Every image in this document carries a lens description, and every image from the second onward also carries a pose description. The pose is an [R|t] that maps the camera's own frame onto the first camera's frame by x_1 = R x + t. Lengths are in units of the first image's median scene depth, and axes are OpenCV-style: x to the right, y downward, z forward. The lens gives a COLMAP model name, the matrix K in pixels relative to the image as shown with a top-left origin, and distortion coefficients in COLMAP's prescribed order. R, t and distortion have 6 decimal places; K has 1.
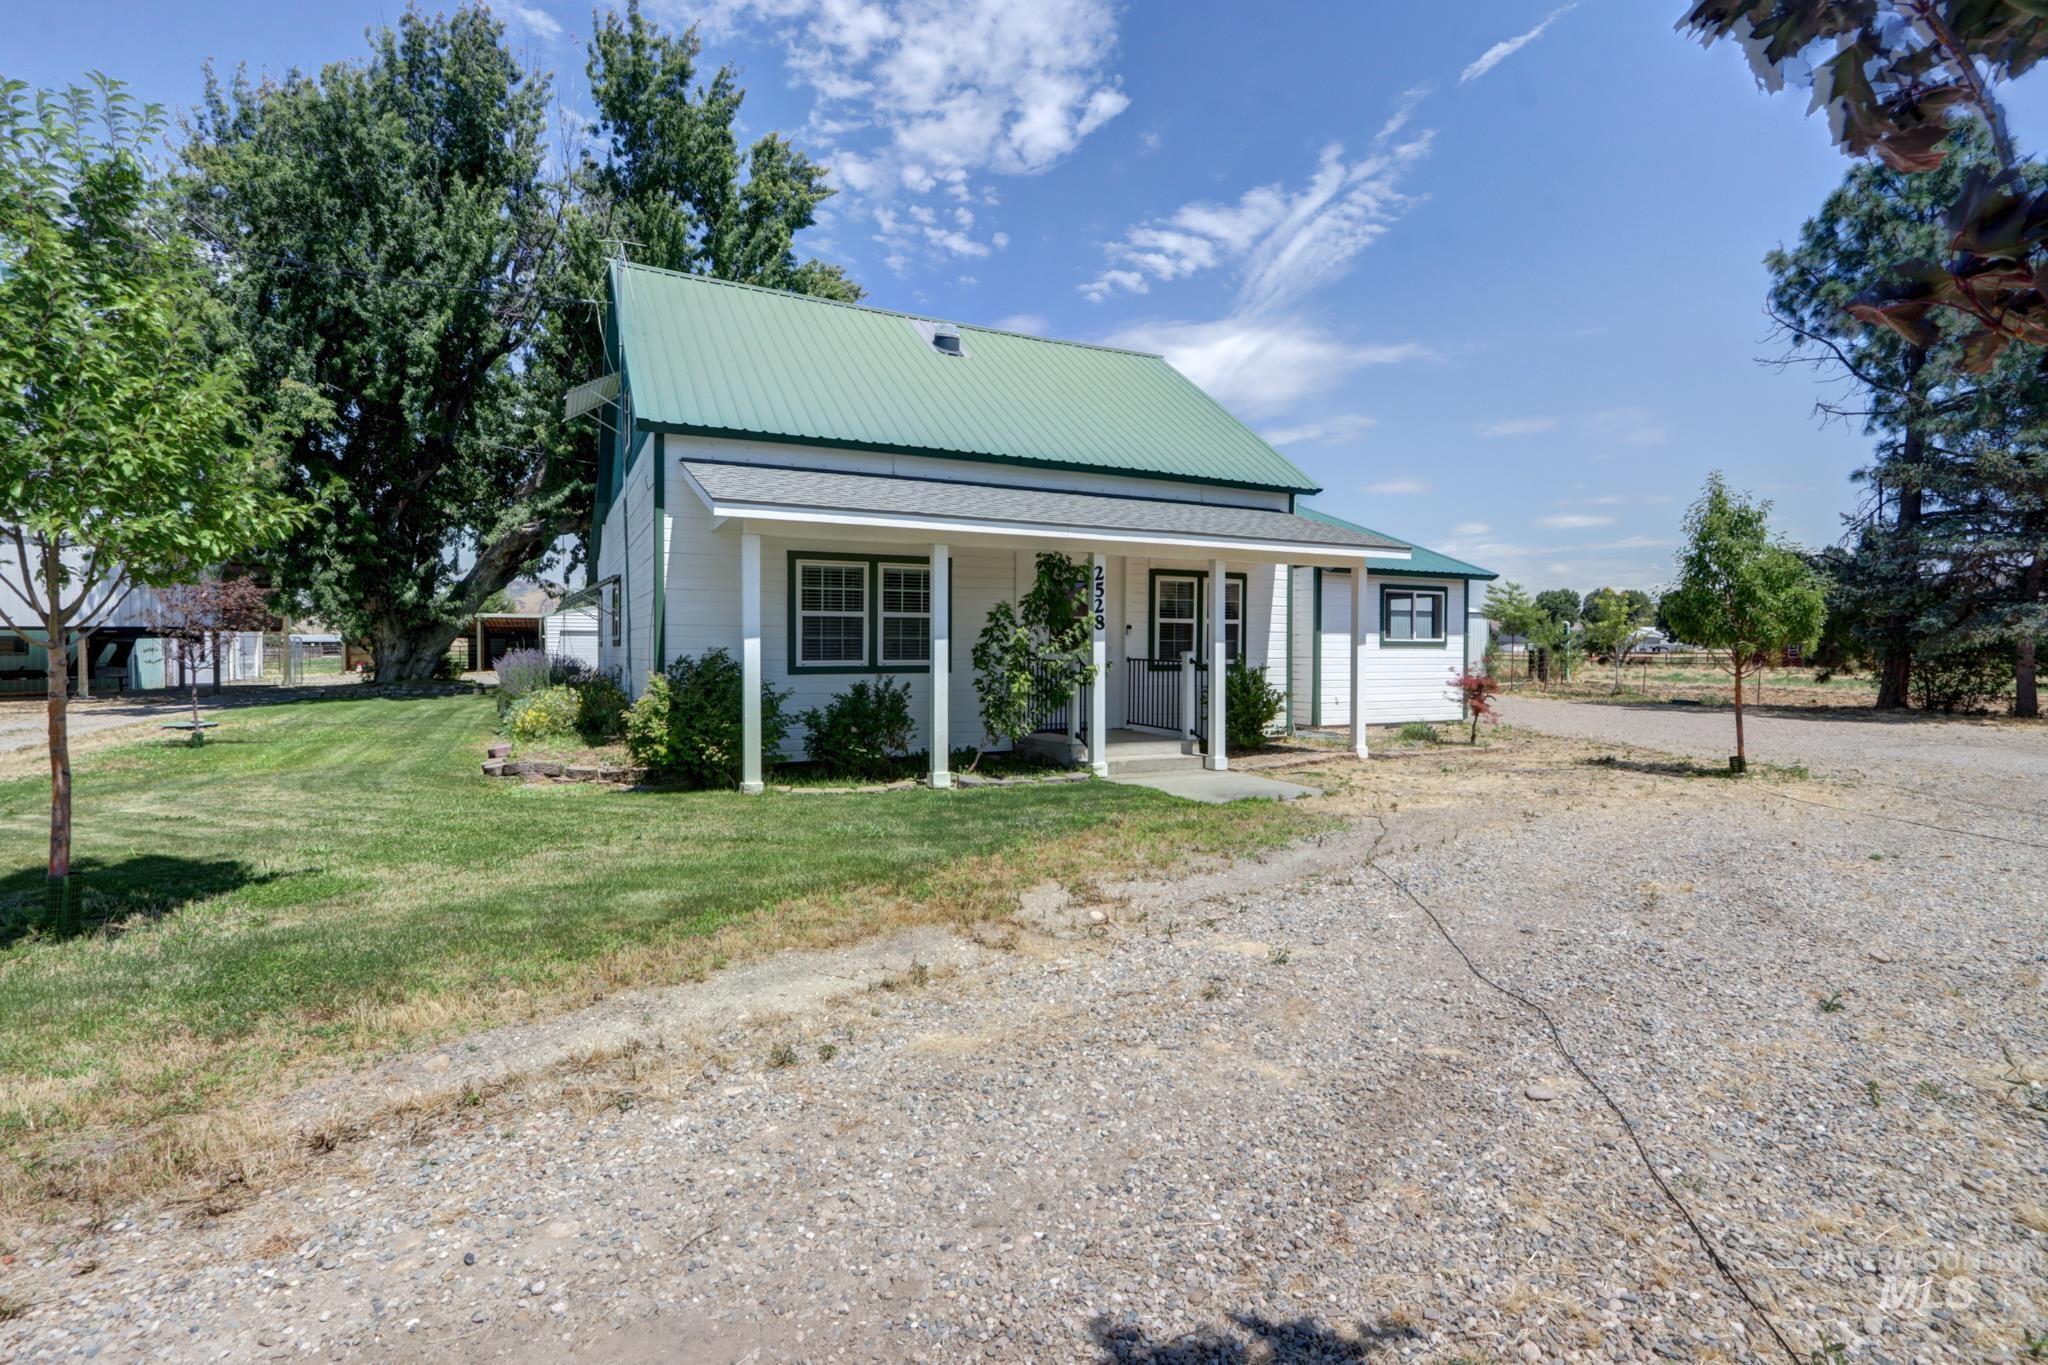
lens RADIAL K [[986.9, 0, 1042.1], [0, 986.9, 676.9], [0, 0, 1]] dist [-0.010401, 0.001278]
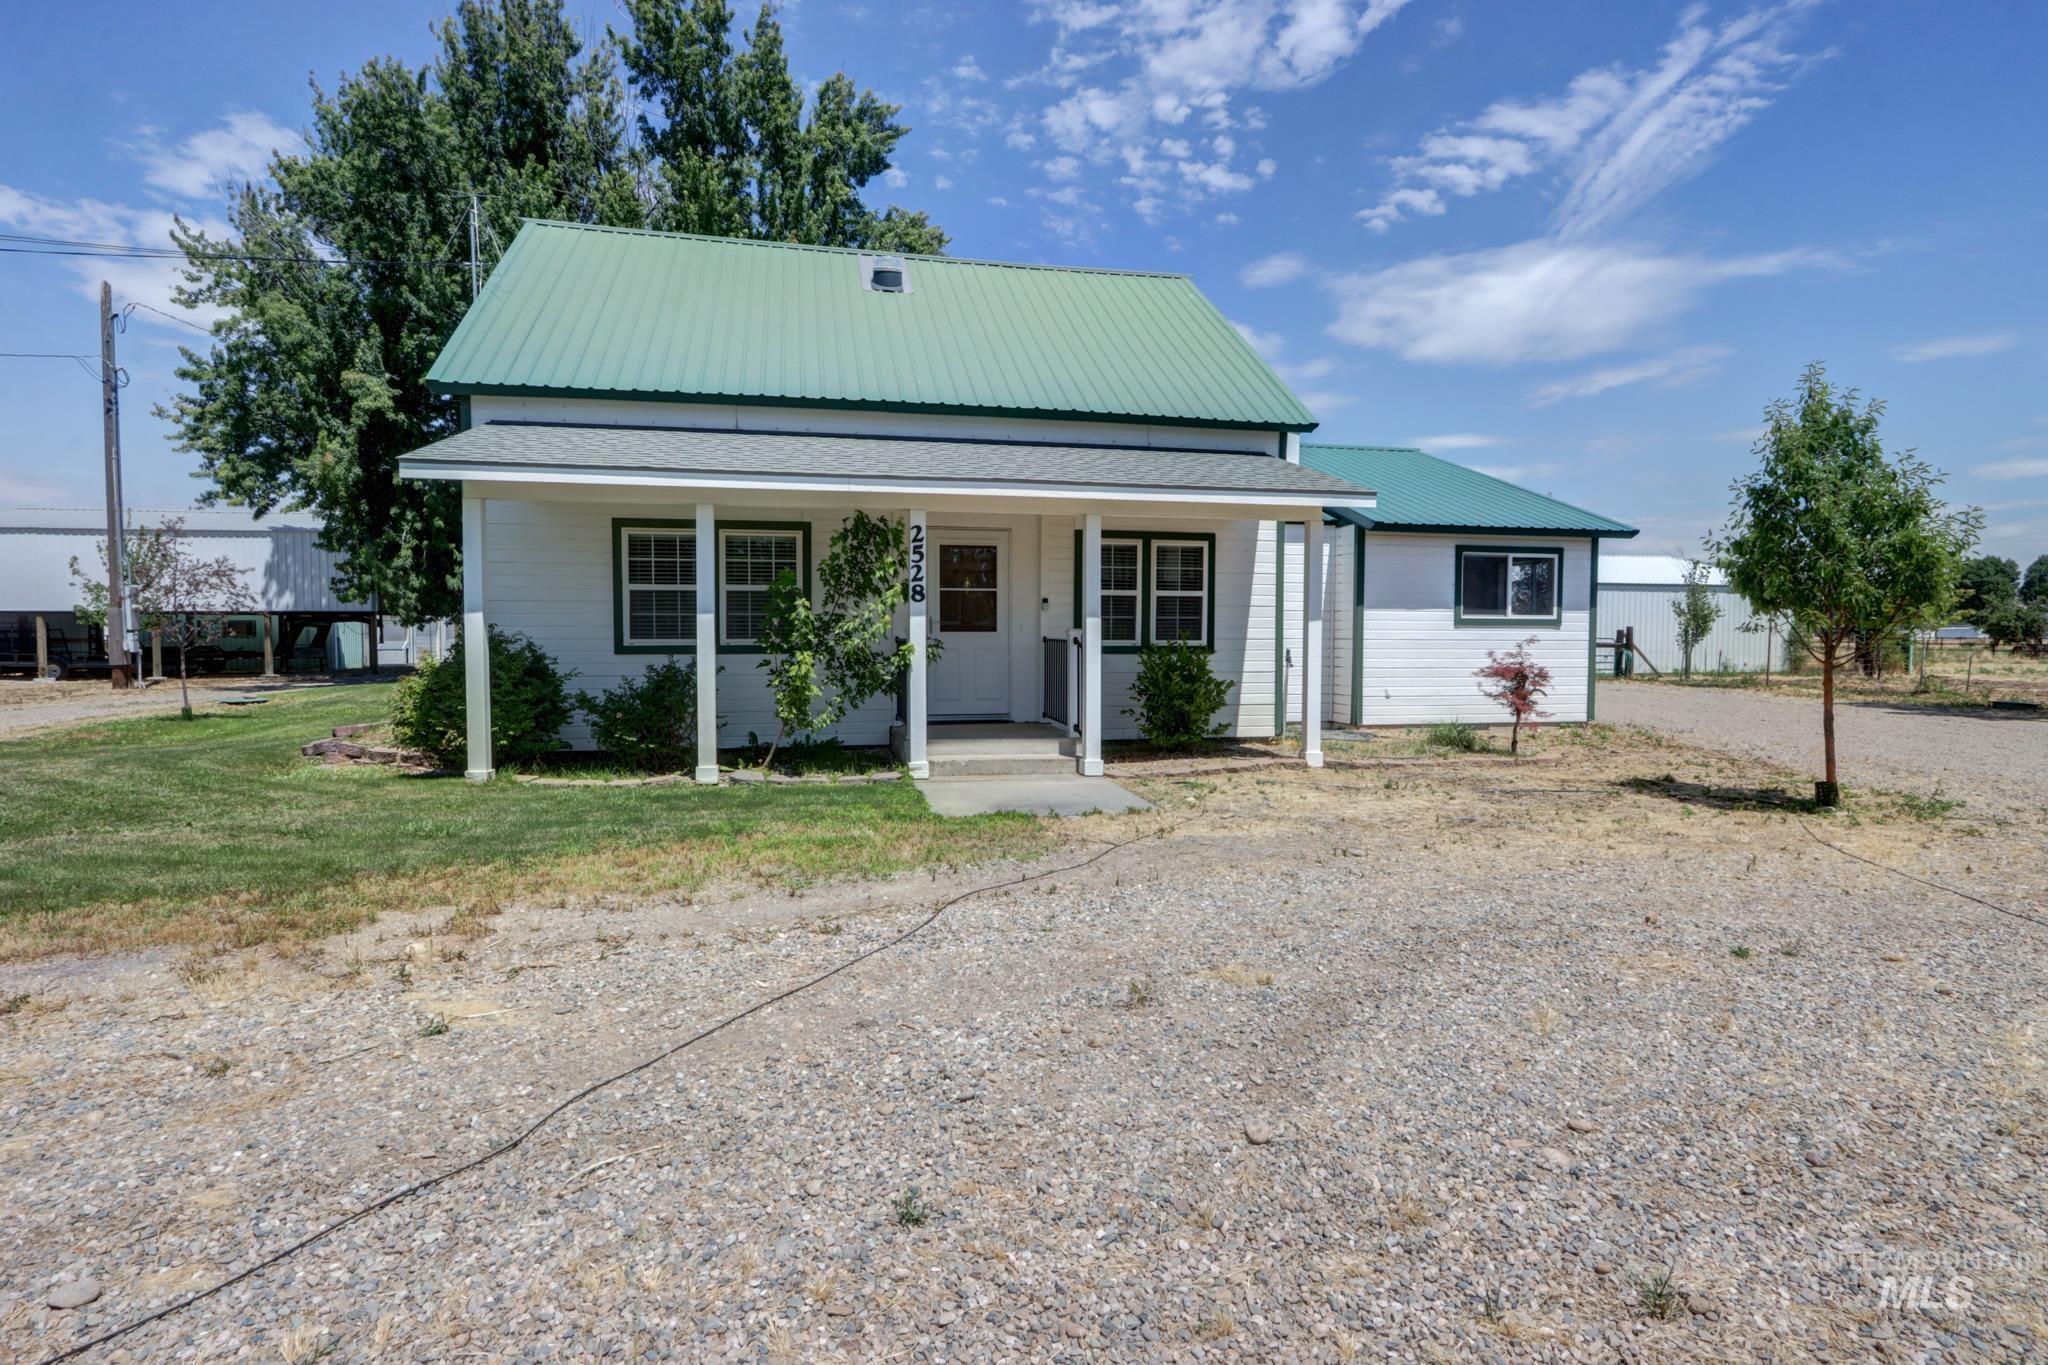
lens RADIAL K [[1073.5, 0, 1023.3], [0, 1073.5, 718.7], [0, 0, 1]] dist [-0.019128, 0.002605]
pose [[0.964620, 0.020424, -0.262851, 0.145251], [-0.007416, 0.998702, 0.050382, 0.001520], [0.263539, -0.046650, 0.963520, 0.054920]]
